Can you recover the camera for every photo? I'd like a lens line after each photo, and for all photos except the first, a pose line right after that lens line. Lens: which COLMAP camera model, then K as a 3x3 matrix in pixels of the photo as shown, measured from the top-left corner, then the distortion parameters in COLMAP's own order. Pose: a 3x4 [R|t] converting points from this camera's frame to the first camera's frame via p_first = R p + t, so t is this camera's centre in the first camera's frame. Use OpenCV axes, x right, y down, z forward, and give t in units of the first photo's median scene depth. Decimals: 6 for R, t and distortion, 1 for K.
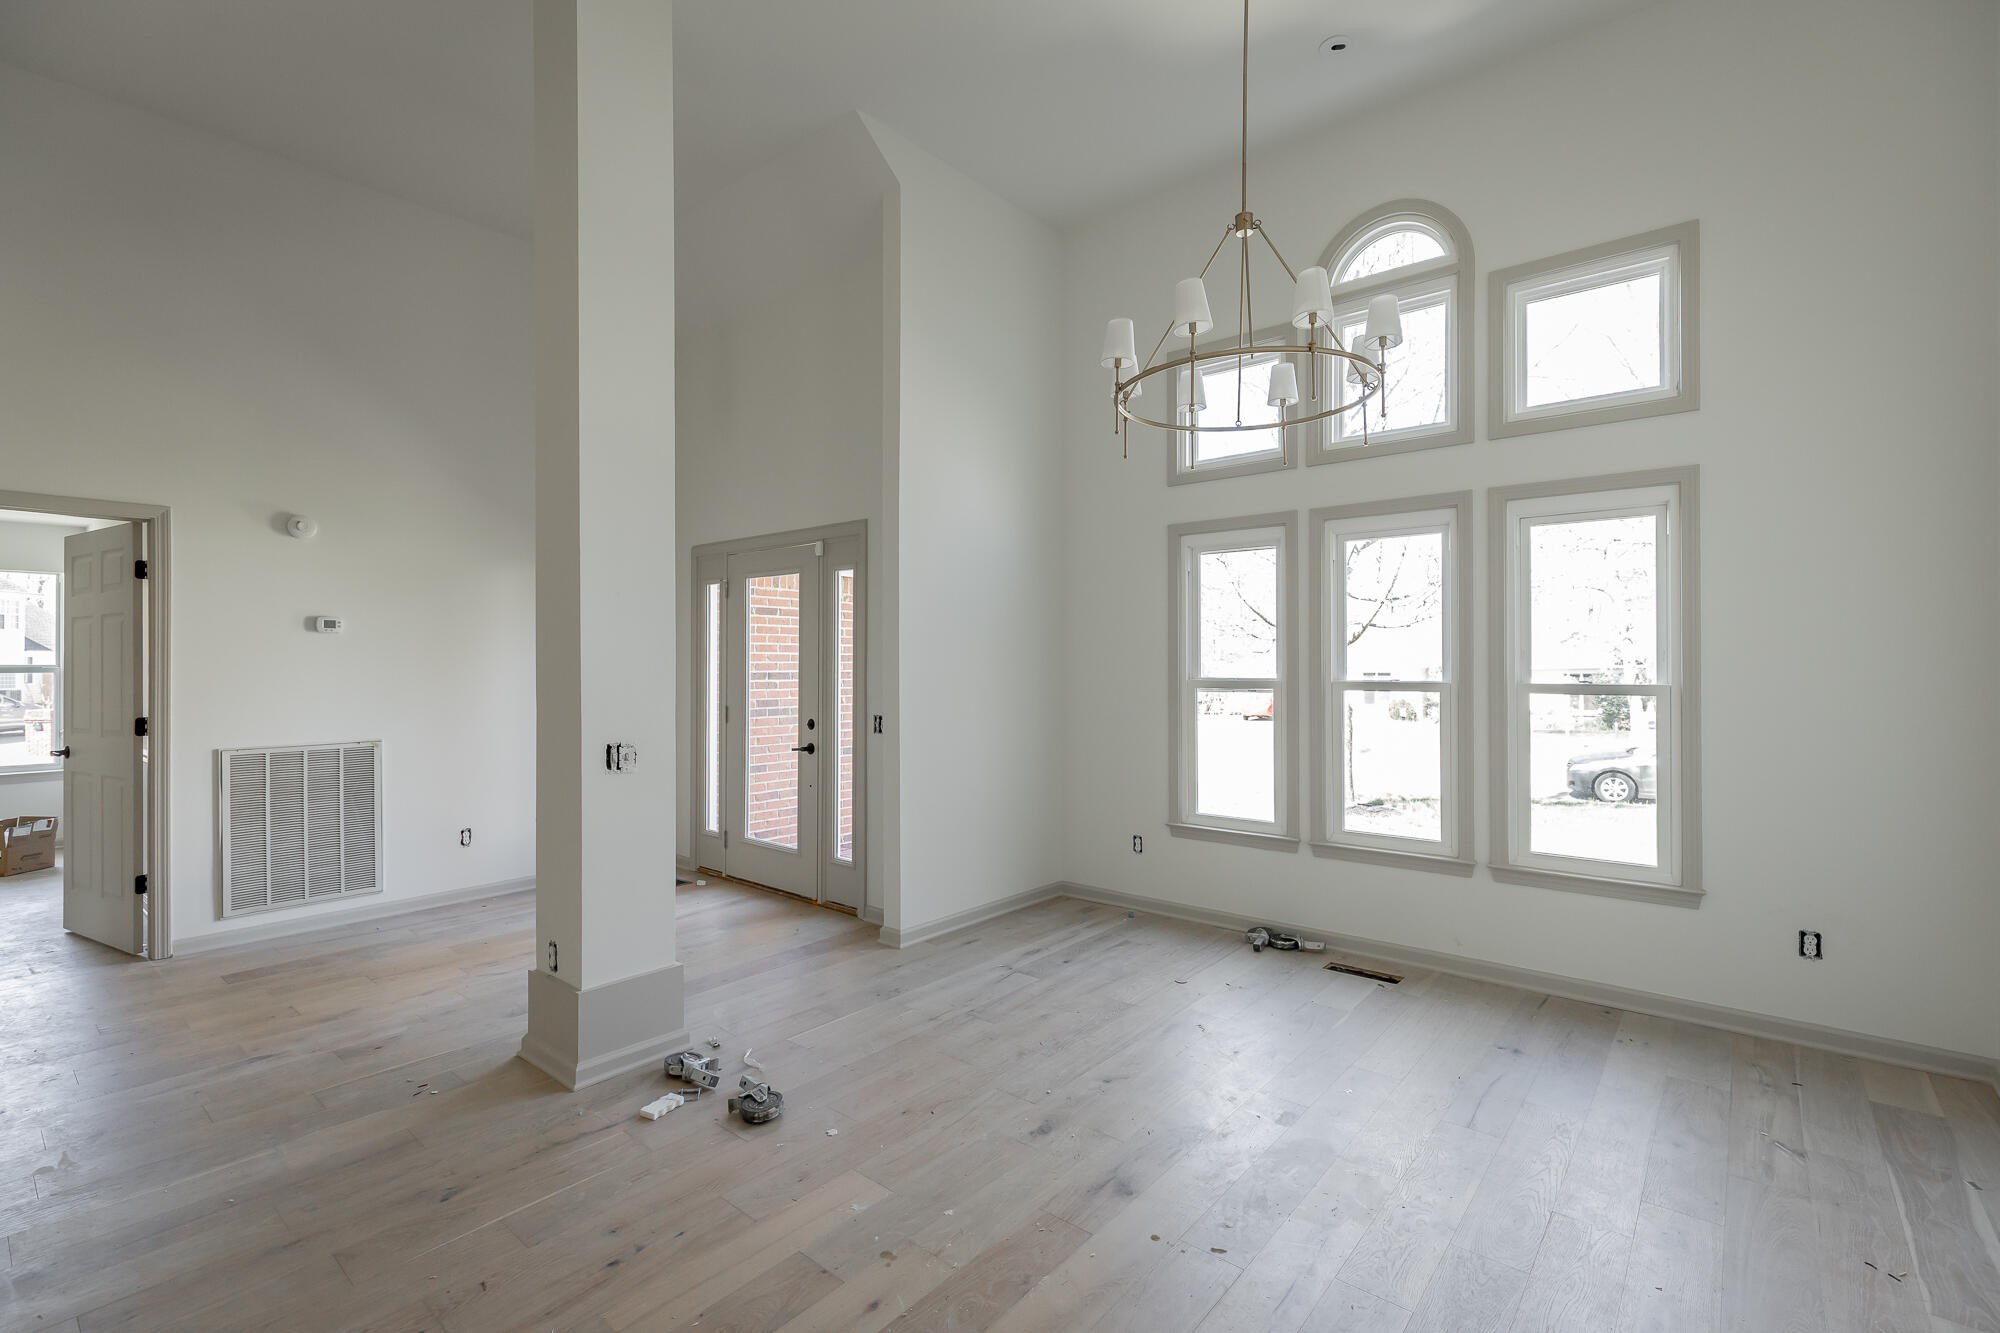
lens RADIAL K [[890.7, 0, 1000.0], [0, 890.7, 666.5], [0, 0, 1]] dist [0.002116, 0.000385]
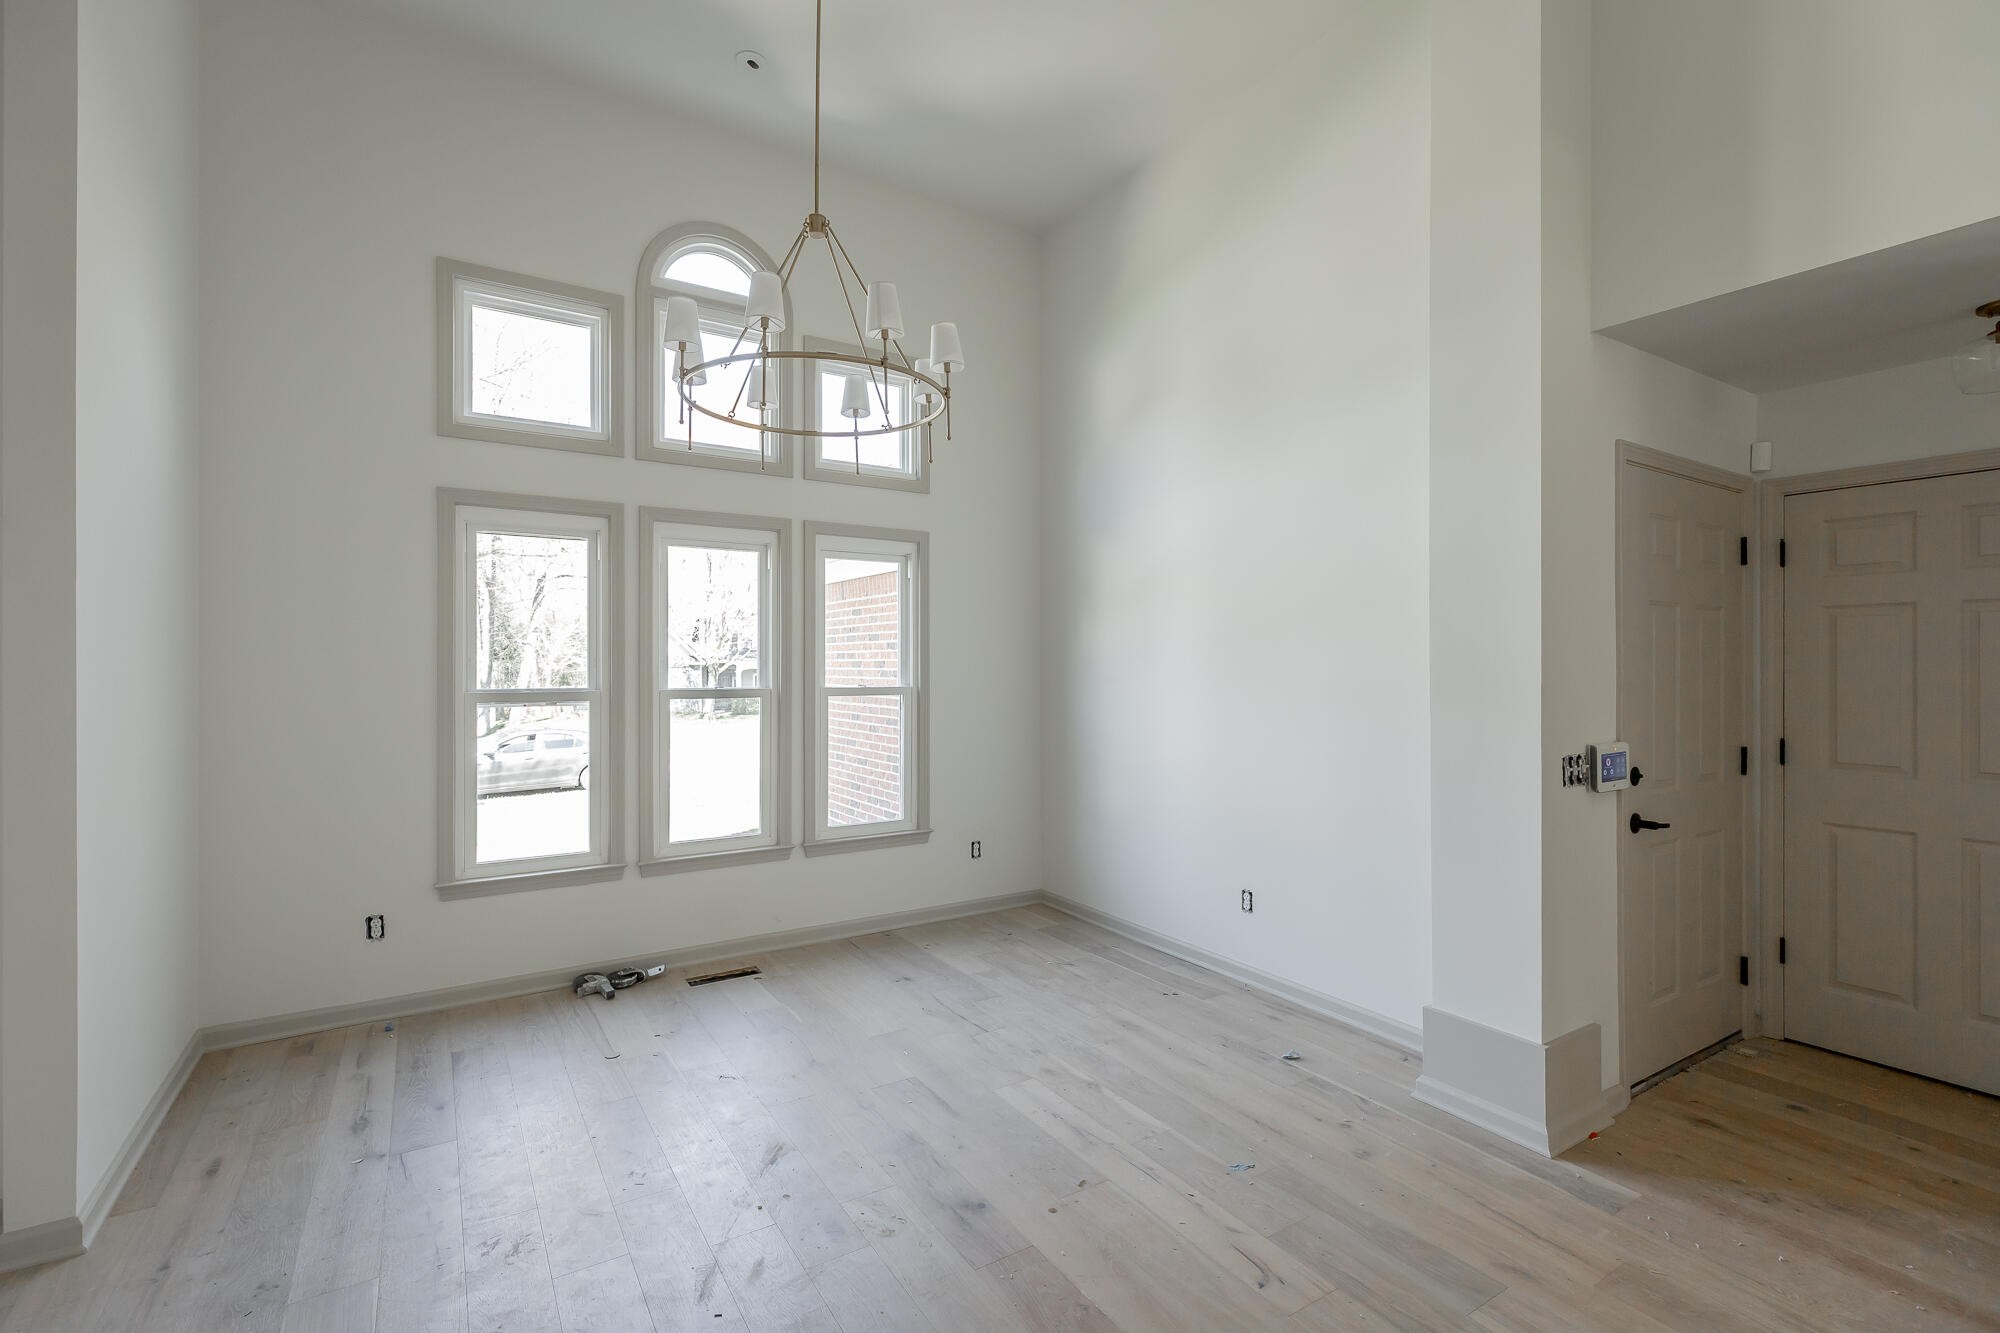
lens RADIAL K [[890.7, 0, 1000.0], [0, 890.7, 666.5], [0, 0, 1]] dist [0.002116, 0.000385]
pose [[0.300480, 0.003954, 0.953780, -0.442479], [0.005959, 0.999964, -0.006023, -0.000319], [-0.953769, 0.007494, 0.300446, 0.373908]]
